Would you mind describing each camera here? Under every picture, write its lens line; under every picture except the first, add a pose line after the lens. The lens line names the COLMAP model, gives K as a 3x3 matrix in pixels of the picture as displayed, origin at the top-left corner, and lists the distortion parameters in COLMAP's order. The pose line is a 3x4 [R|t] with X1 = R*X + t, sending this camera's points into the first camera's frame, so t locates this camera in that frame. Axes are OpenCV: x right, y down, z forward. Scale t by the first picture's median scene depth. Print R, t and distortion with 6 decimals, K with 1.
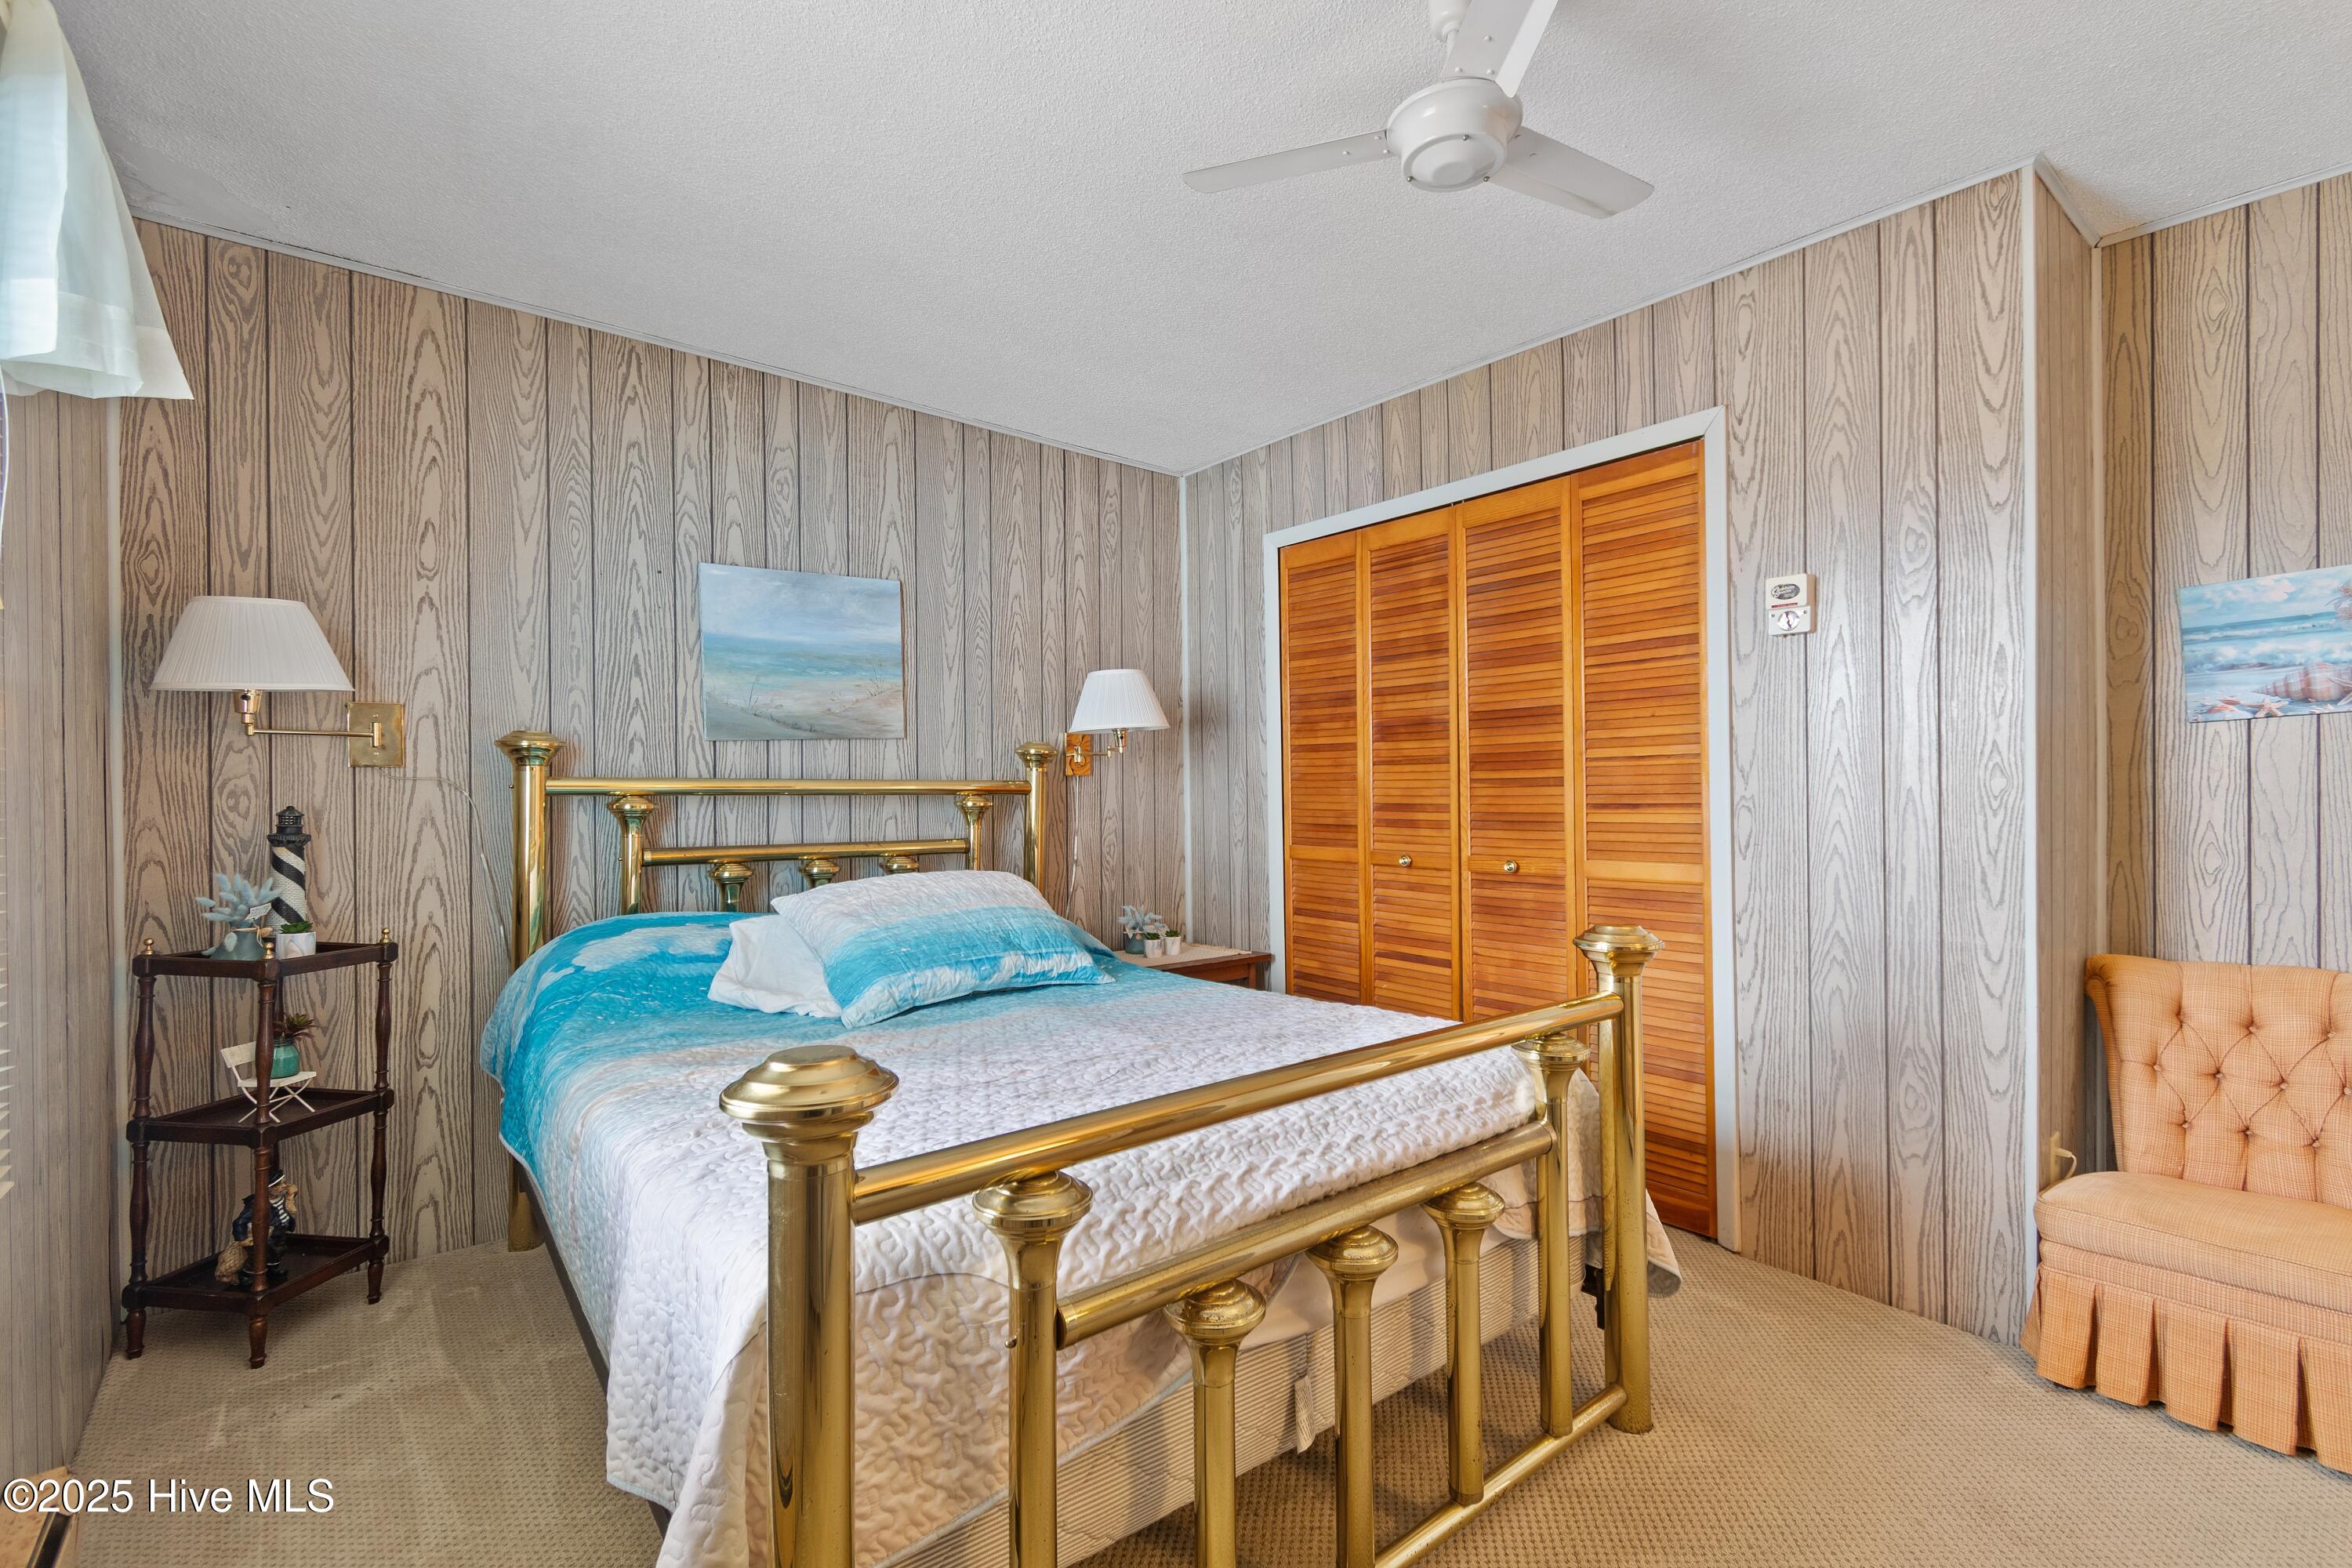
lens RADIAL K [[1016.2, 0, 1171.3], [0, 1016.2, 789.9], [0, 0, 1]] dist [-0.000165, -0.000131]
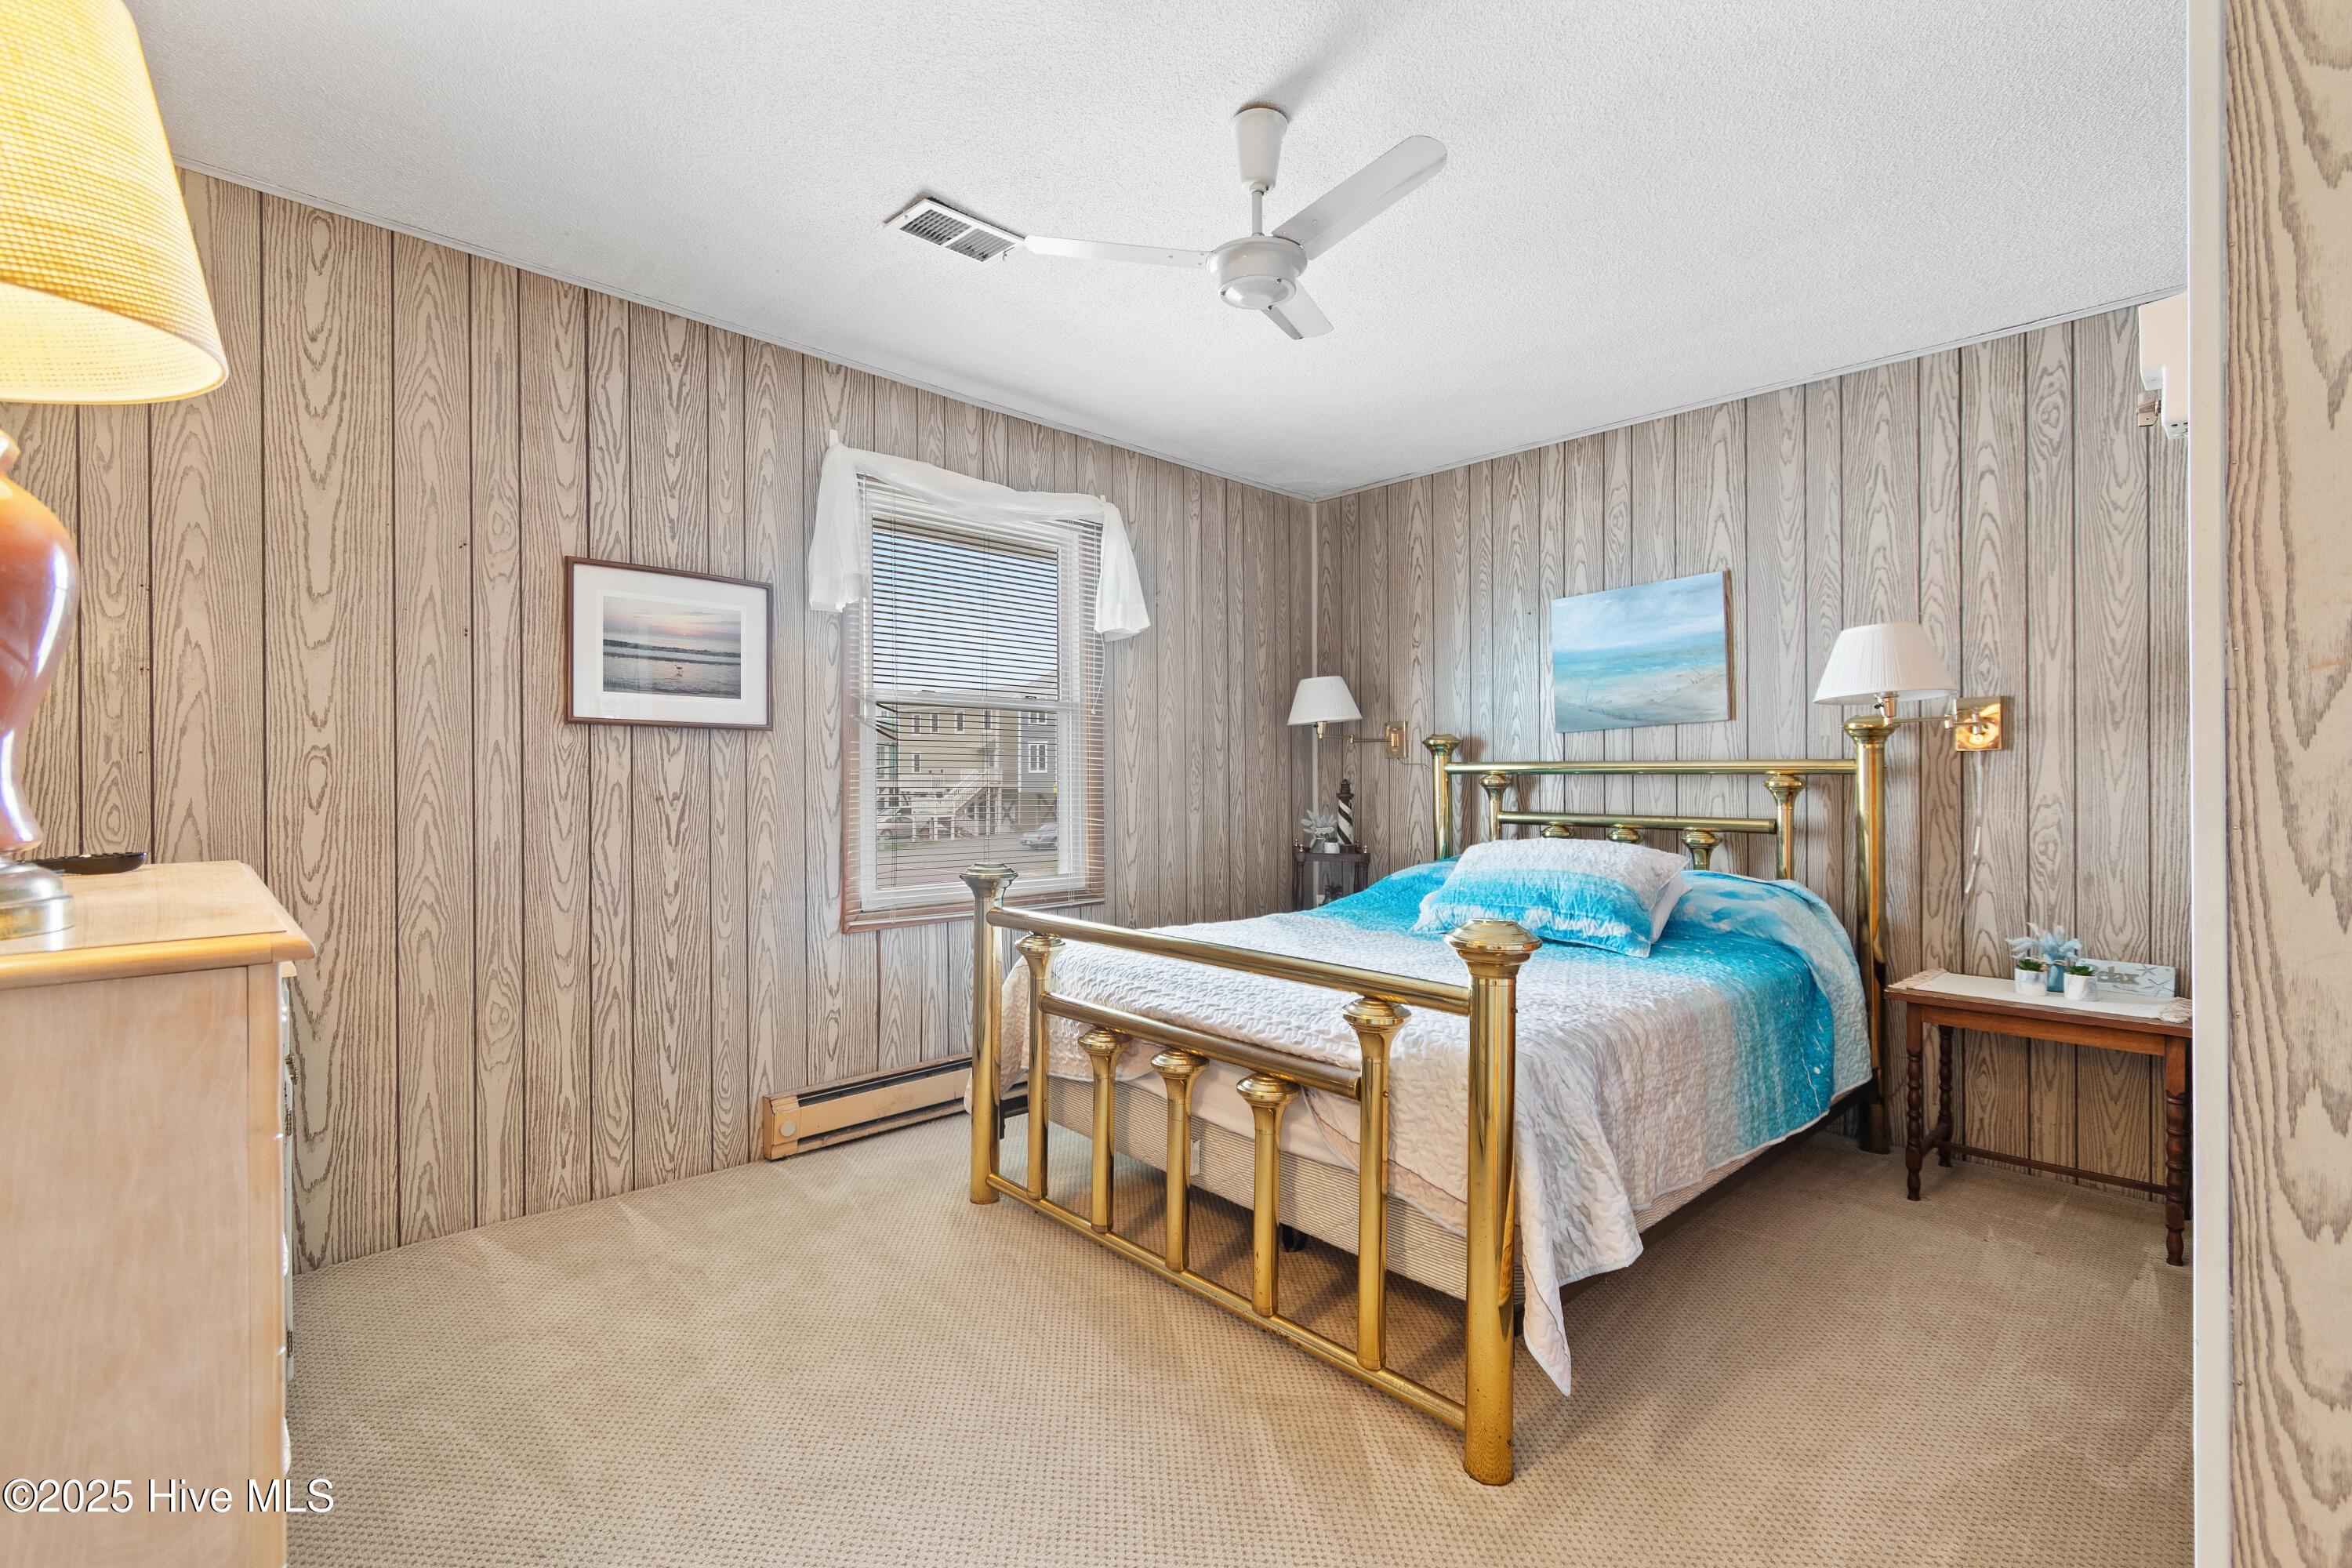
lens RADIAL K [[1034.2, 0, 1185.7], [0, 1034.2, 779.3], [0, 0, 1]] dist [0.003262, 0.000165]
pose [[0.082702, 0.011526, -0.996508, 0.800636], [0.006066, 0.999909, 0.012069, -0.006563], [0.996556, -0.007043, 0.082624, 0.378609]]
